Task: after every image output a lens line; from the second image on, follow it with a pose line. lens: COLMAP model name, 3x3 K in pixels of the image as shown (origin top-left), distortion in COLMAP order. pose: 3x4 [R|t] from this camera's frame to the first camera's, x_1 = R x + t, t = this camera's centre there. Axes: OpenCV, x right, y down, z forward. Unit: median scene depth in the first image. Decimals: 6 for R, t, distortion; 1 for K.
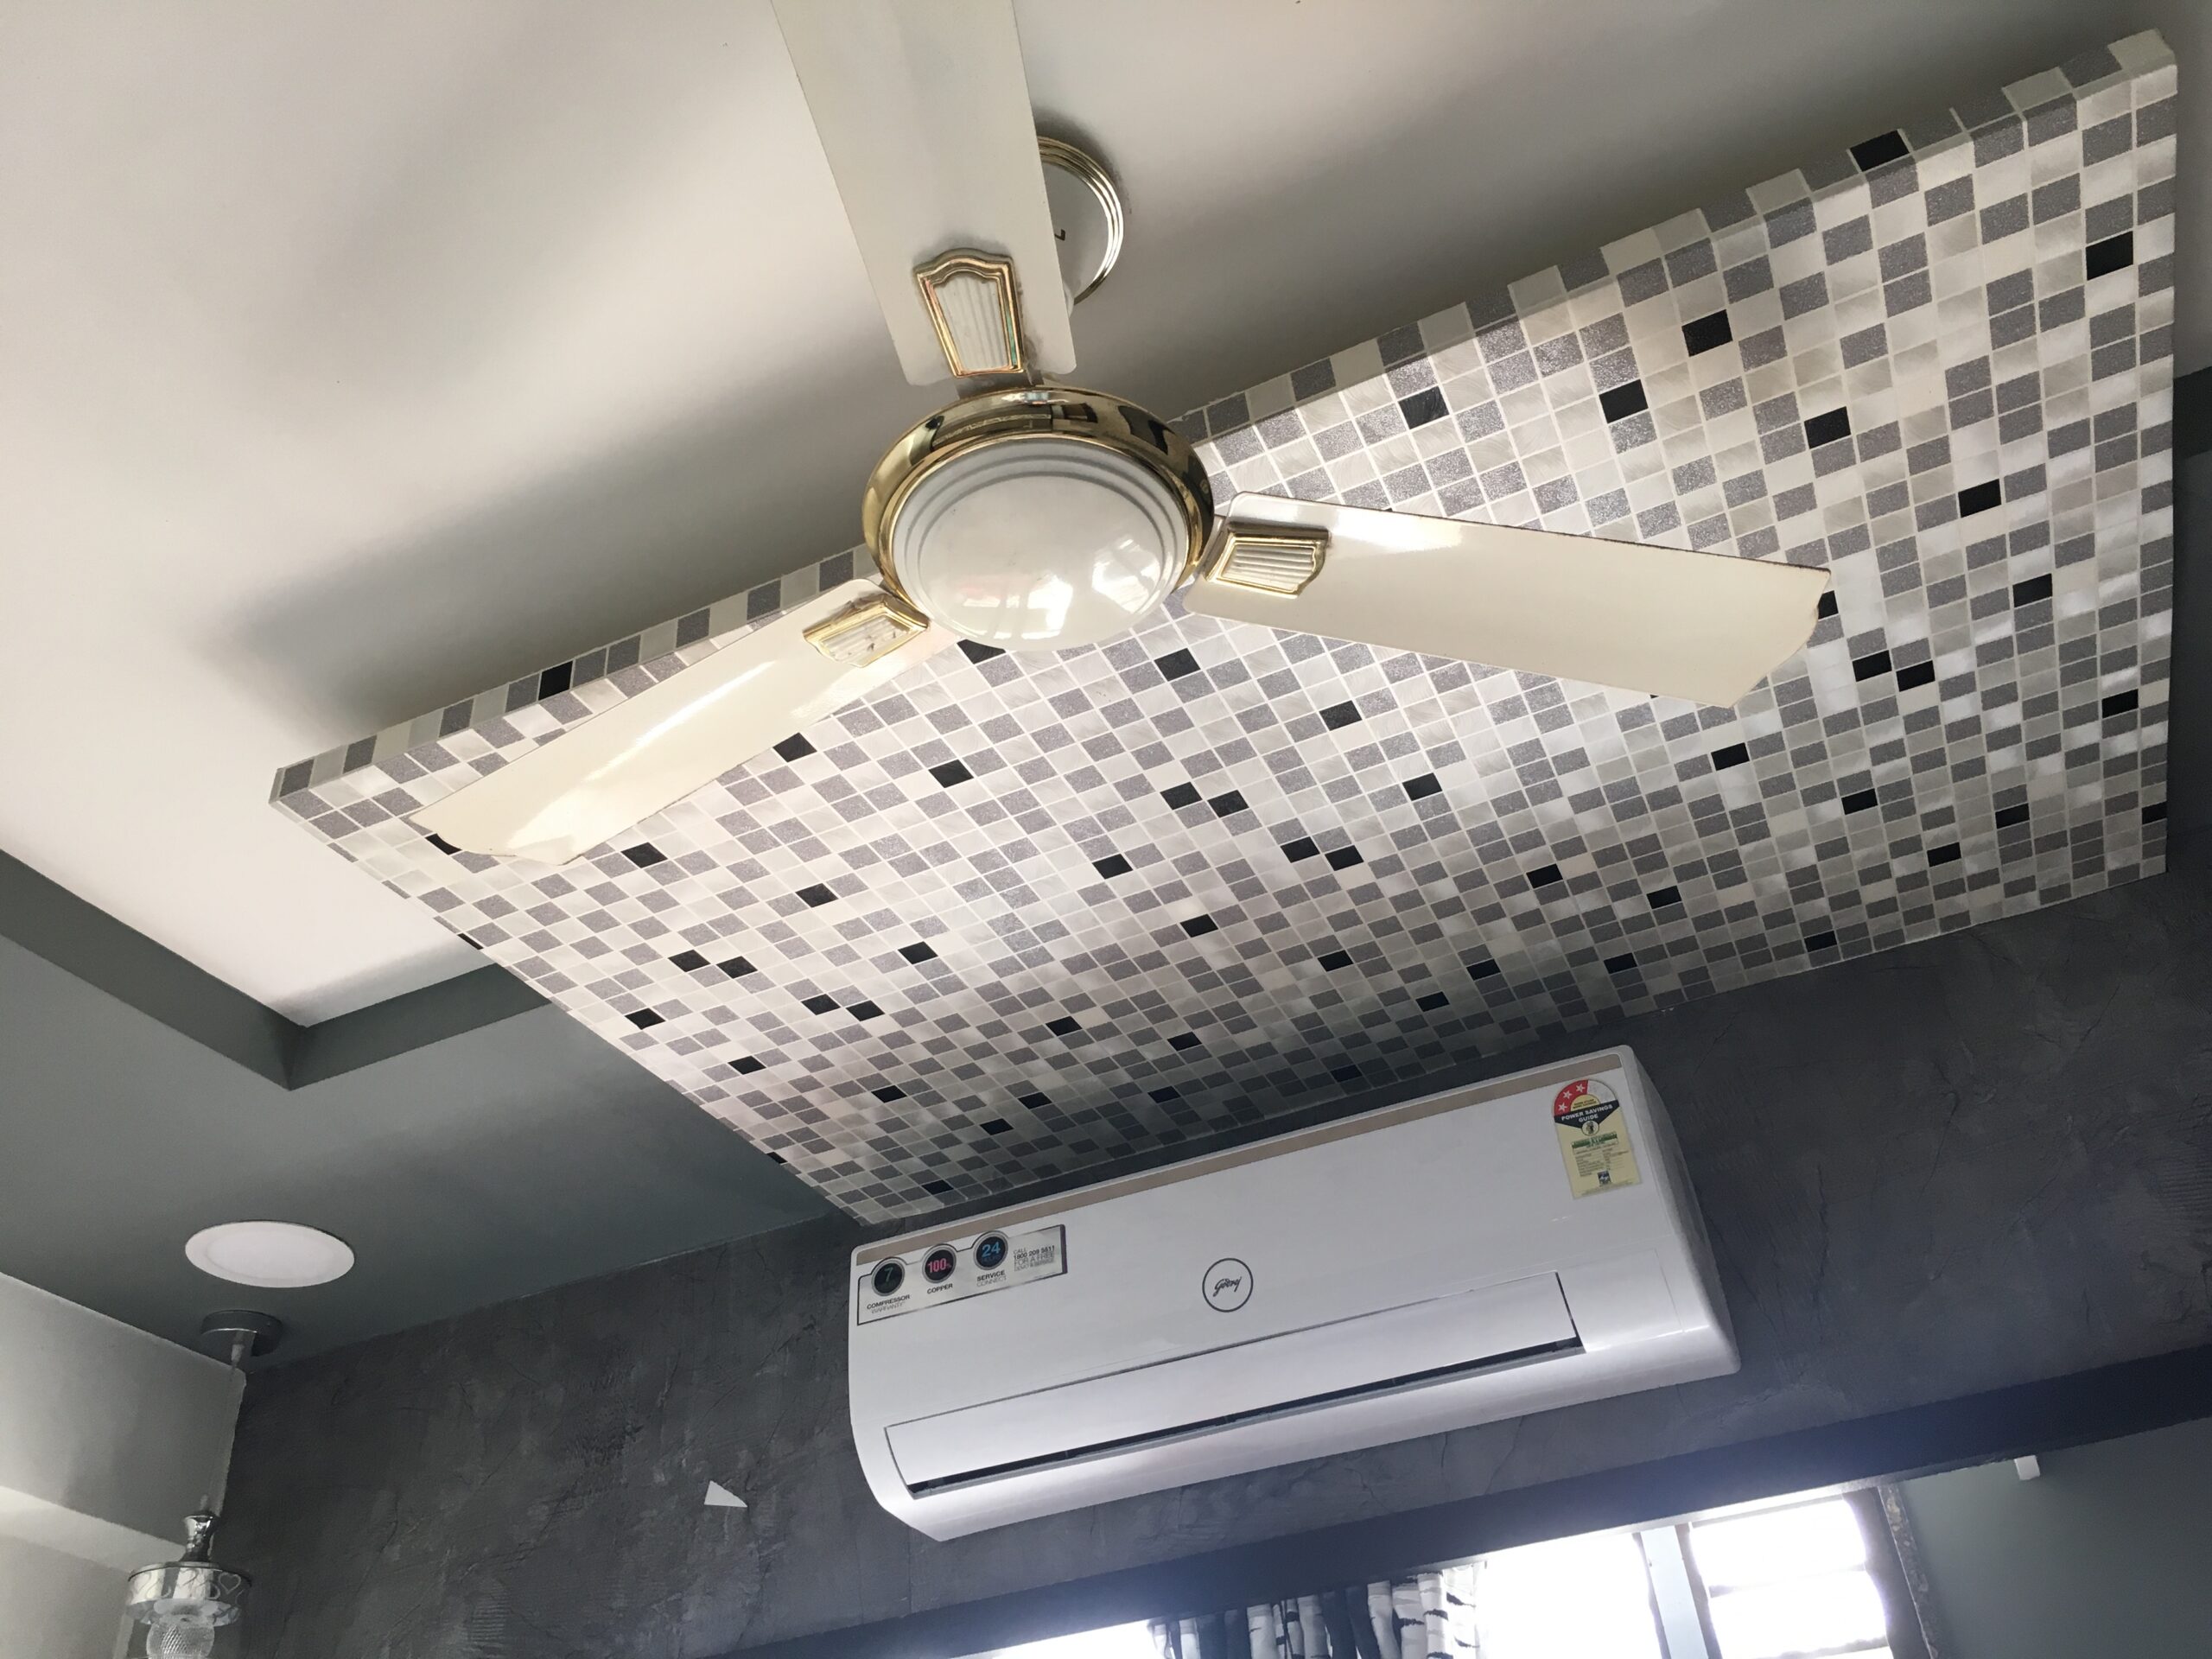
lens RADIAL K [[1889.0, 0, 1099.6], [0, 1889.0, 832.5], [0, 0, 1]] dist [0.078580, -0.120616]
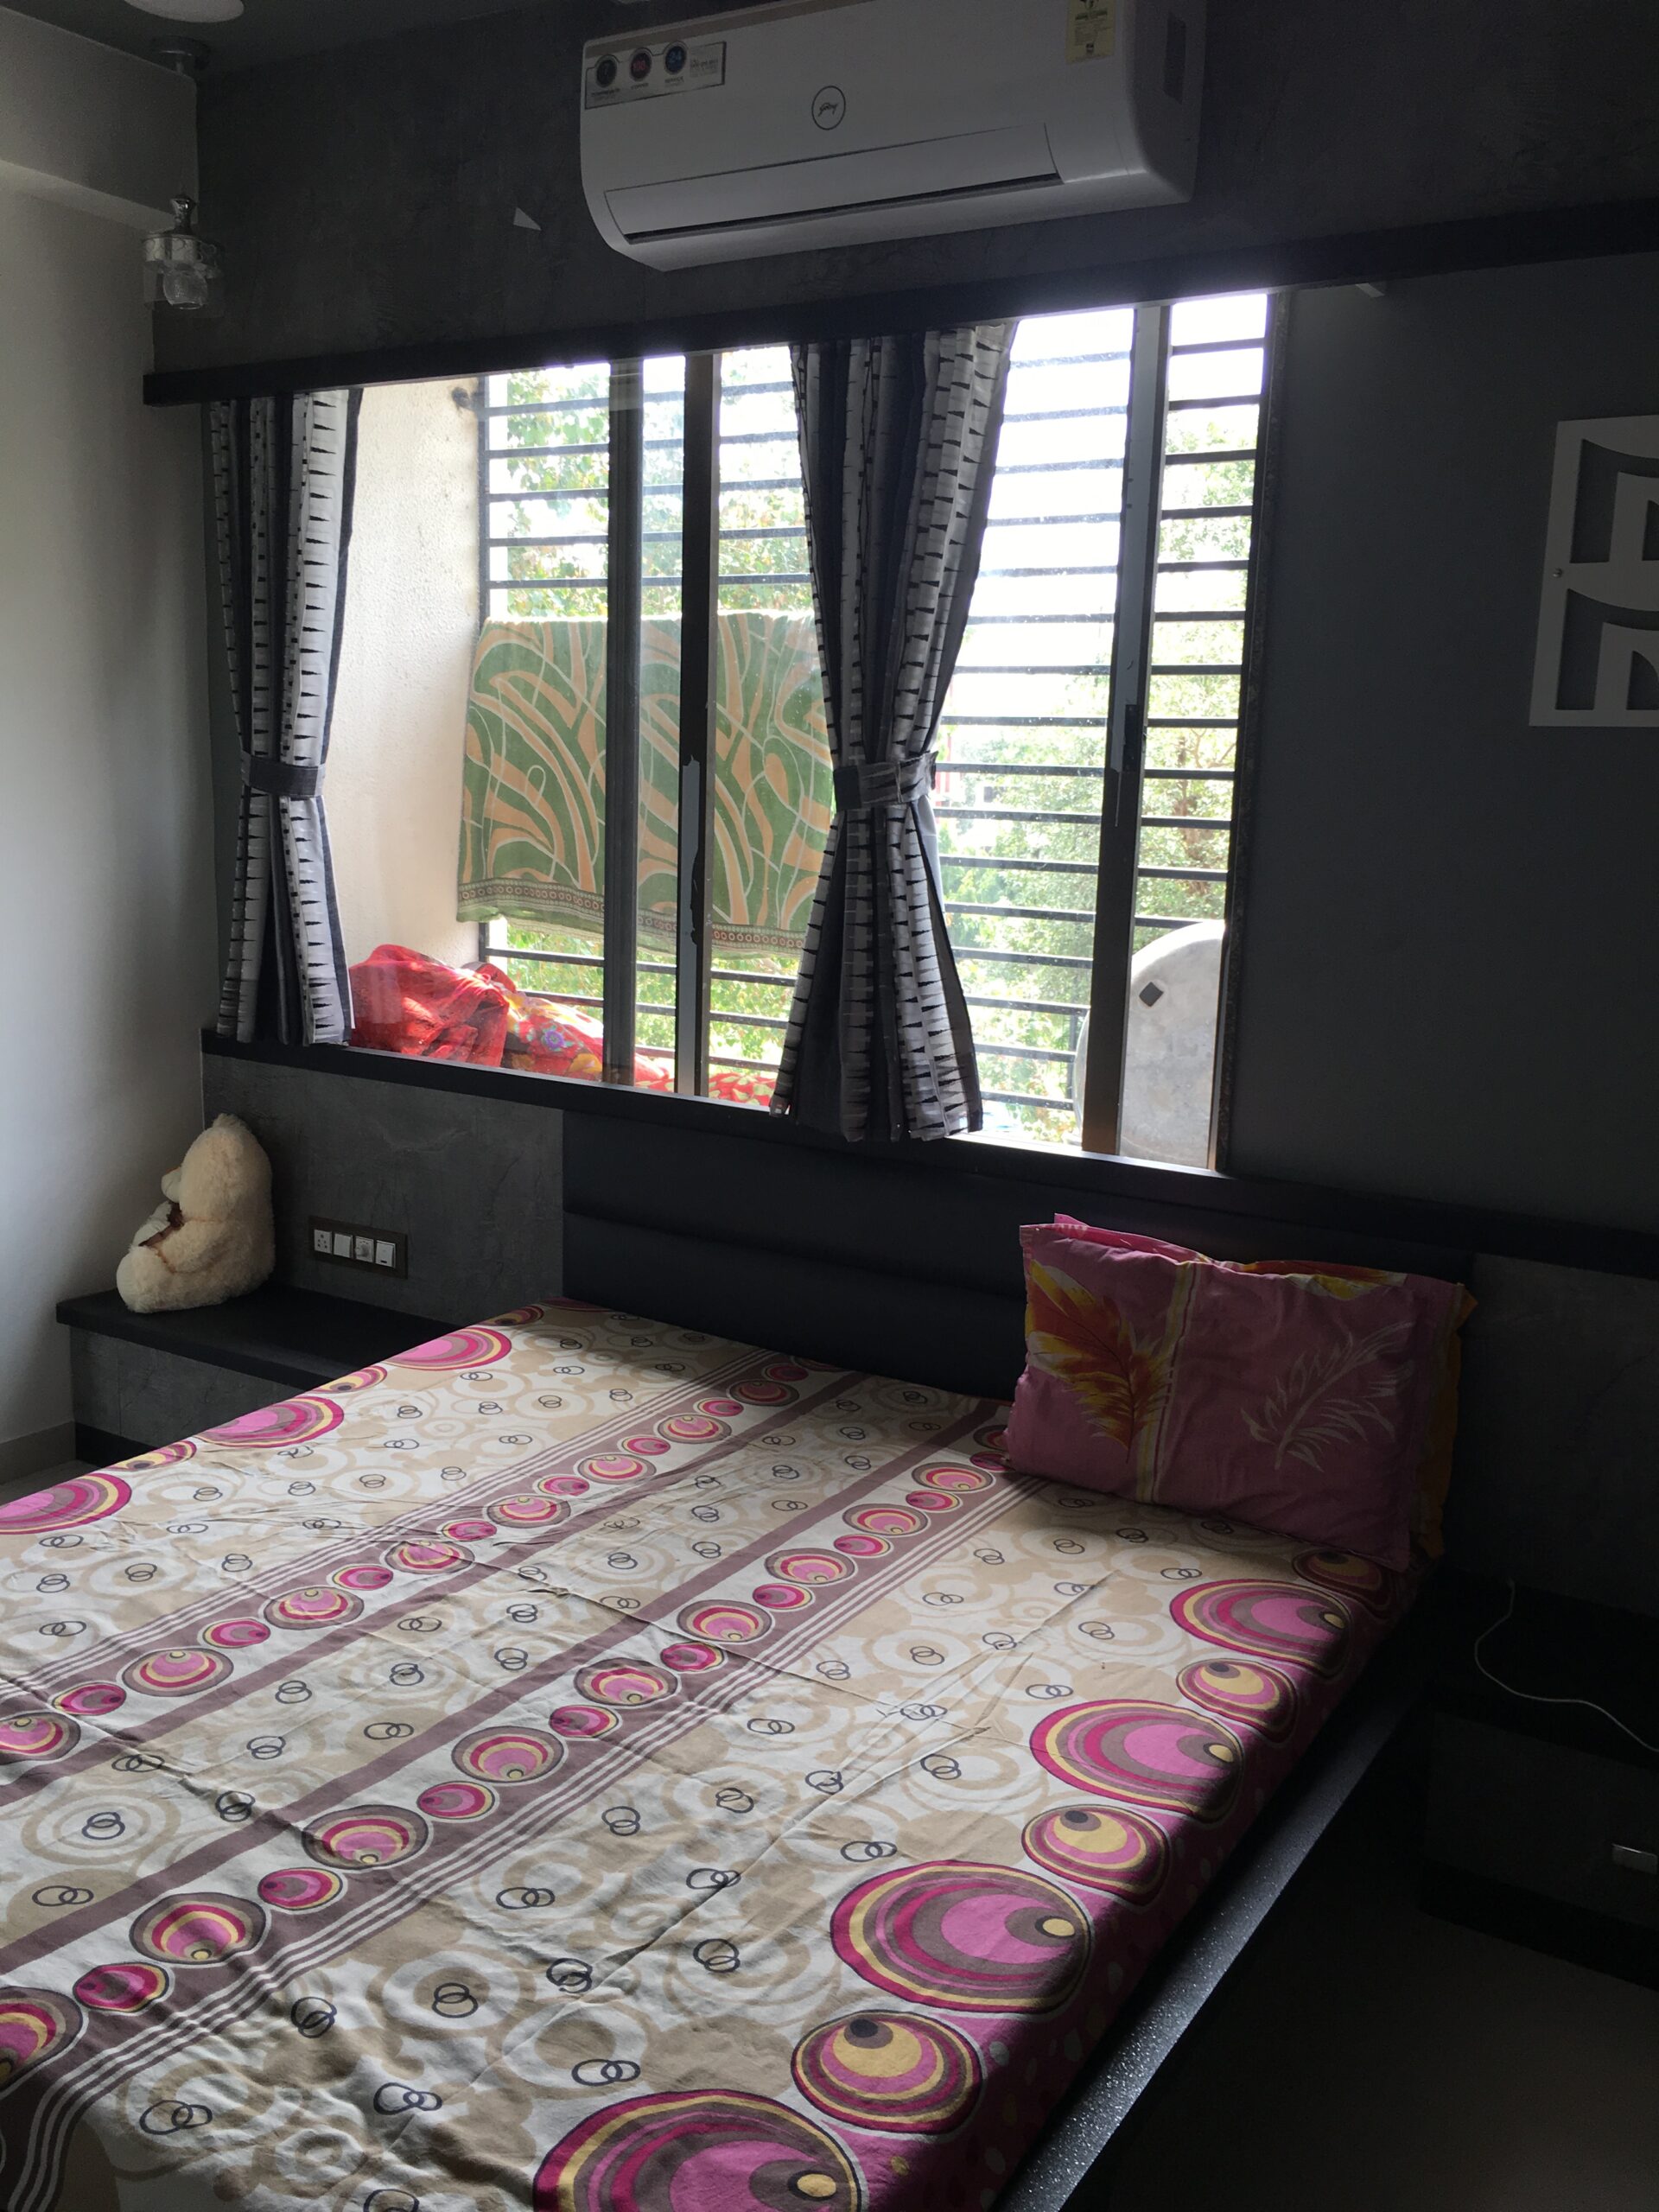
lens RADIAL K [[1889.0, 0, 835.0], [0, 1889.0, 1095.6], [0, 0, 1]] dist [0.078580, -0.120616]
pose [[0.983170, 0.134723, -0.123393, 0.328447], [-0.003401, 0.688797, 0.724946, -0.259254], [0.182660, -0.712326, 0.677663, -0.415451]]
